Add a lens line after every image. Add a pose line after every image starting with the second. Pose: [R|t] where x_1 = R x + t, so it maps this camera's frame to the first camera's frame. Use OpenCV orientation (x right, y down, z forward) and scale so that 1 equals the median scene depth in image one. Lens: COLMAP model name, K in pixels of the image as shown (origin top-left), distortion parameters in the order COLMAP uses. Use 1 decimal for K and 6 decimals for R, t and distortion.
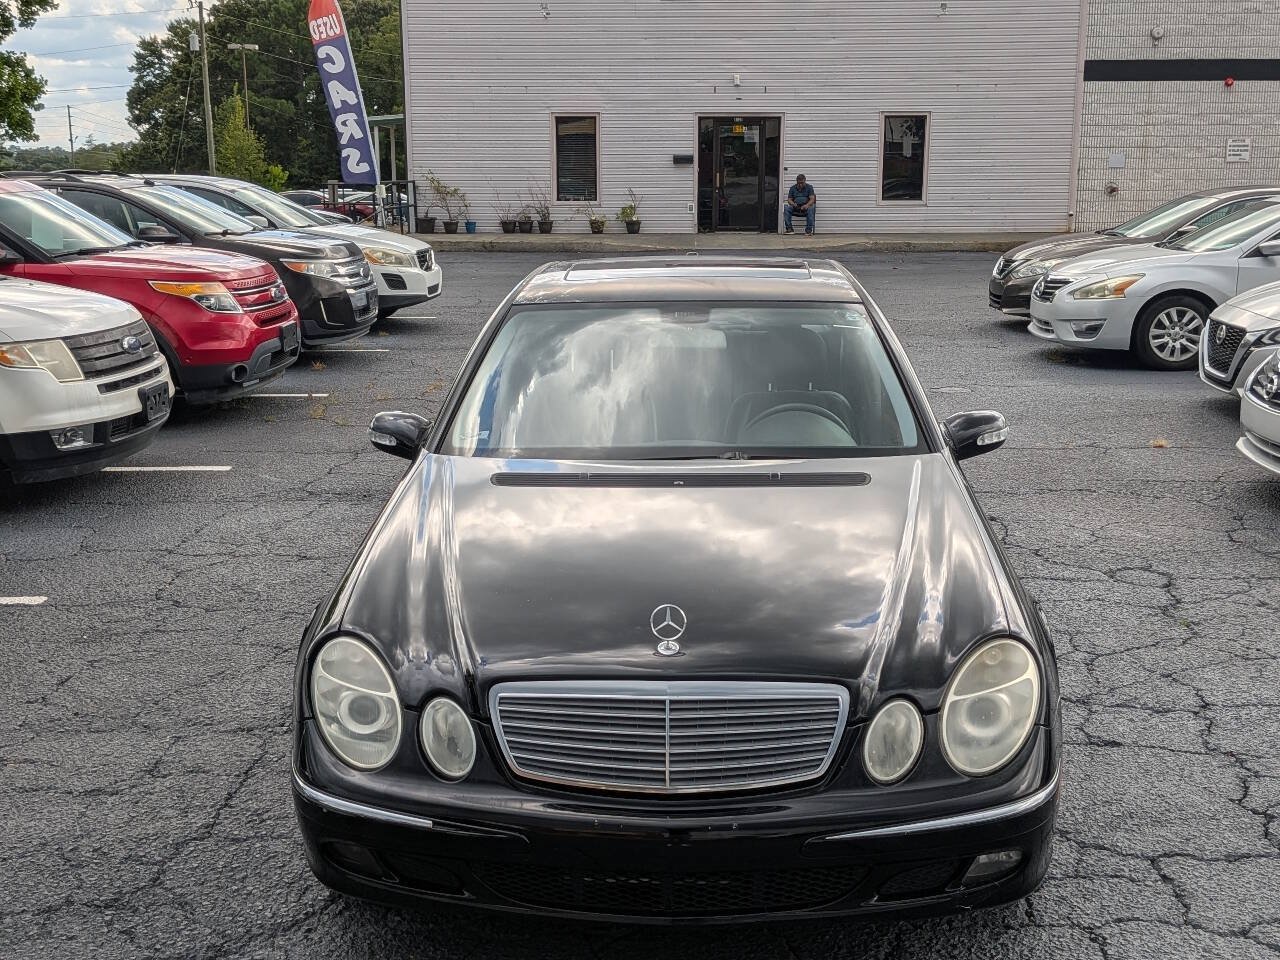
lens RADIAL K [[1446.2, 0, 653.6], [0, 1446.2, 470.6], [0, 0, 1]] dist [0.039464, 0.000000]
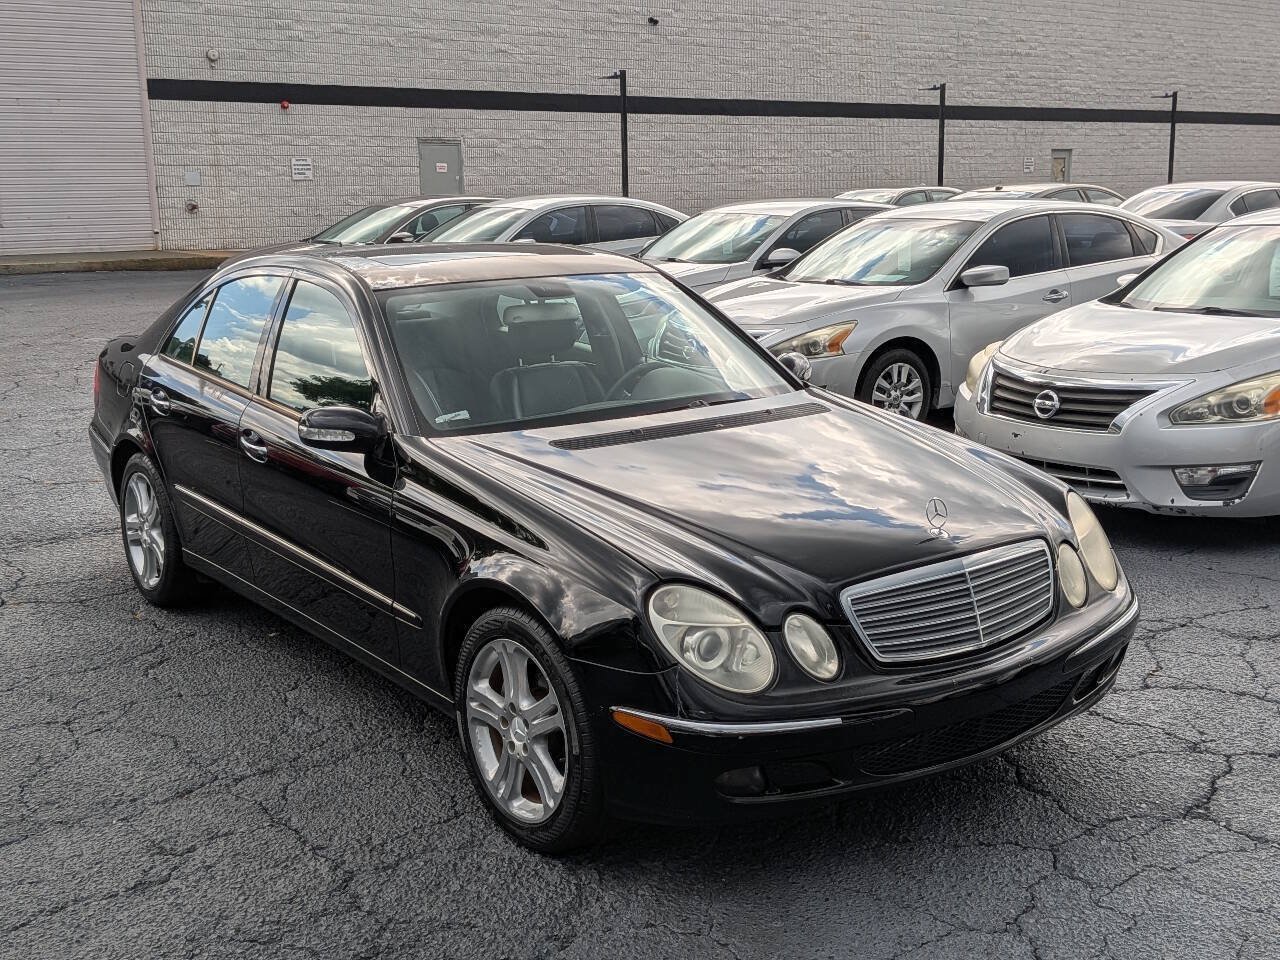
lens RADIAL K [[1446.2, 0, 637.9], [0, 1446.2, 469.6], [0, 0, 1]] dist [0.039464, 0.000000]
pose [[0.777395, -0.130755, 0.615272, -0.099568], [0.141039, 0.989484, 0.032079, -0.000332], [-0.612997, 0.061839, 0.787662, 0.022732]]
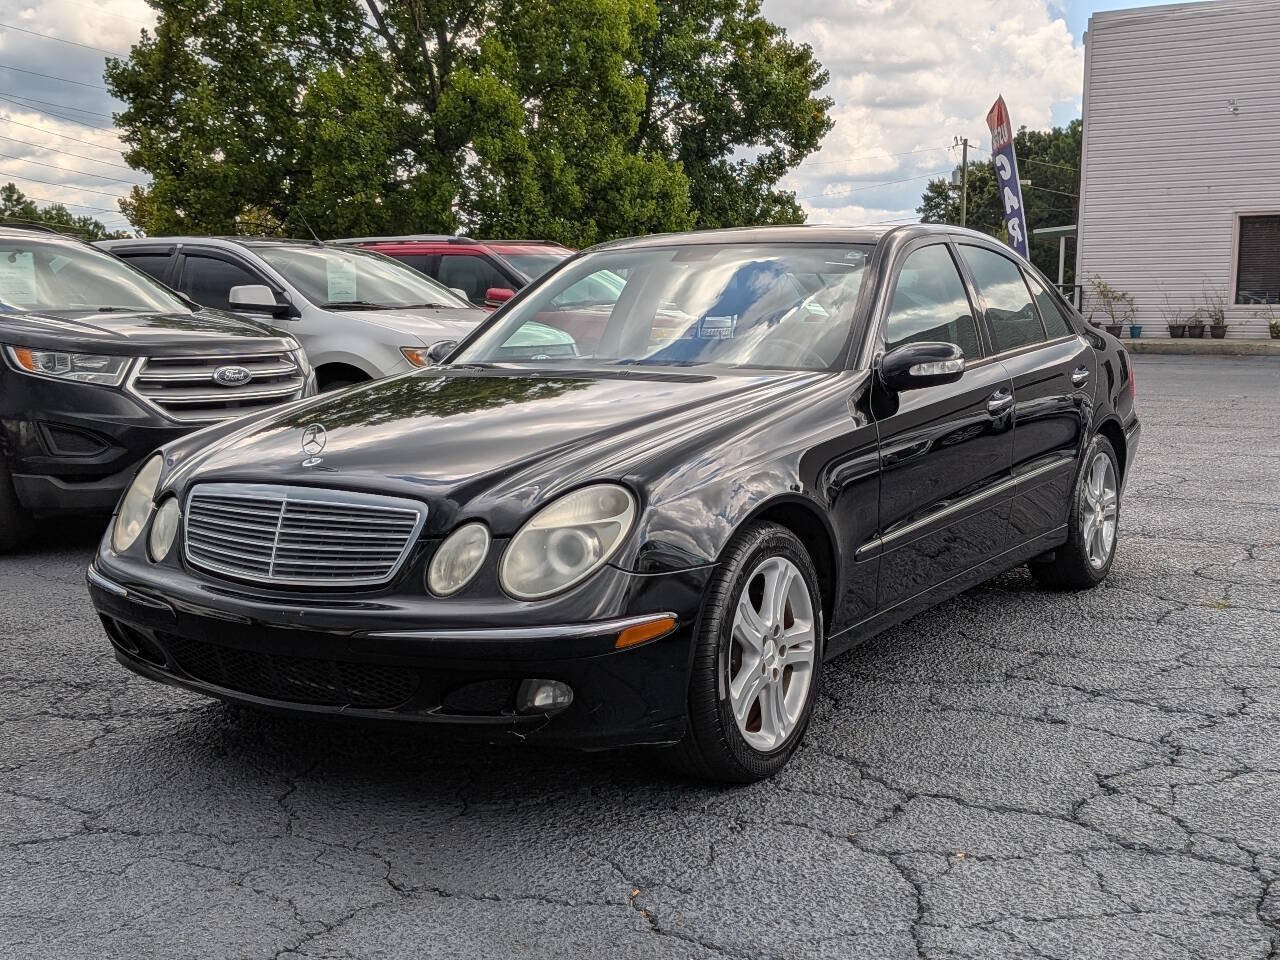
lens RADIAL K [[1446.2, 0, 662.8], [0, 1446.2, 496.3], [0, 0, 1]] dist [0.039464, 0.000000]
pose [[0.866425, 0.061726, -0.495478, 0.086802], [-0.098986, 0.993868, -0.049280, 0.019336], [0.489397, 0.091743, 0.867222, 0.018870]]
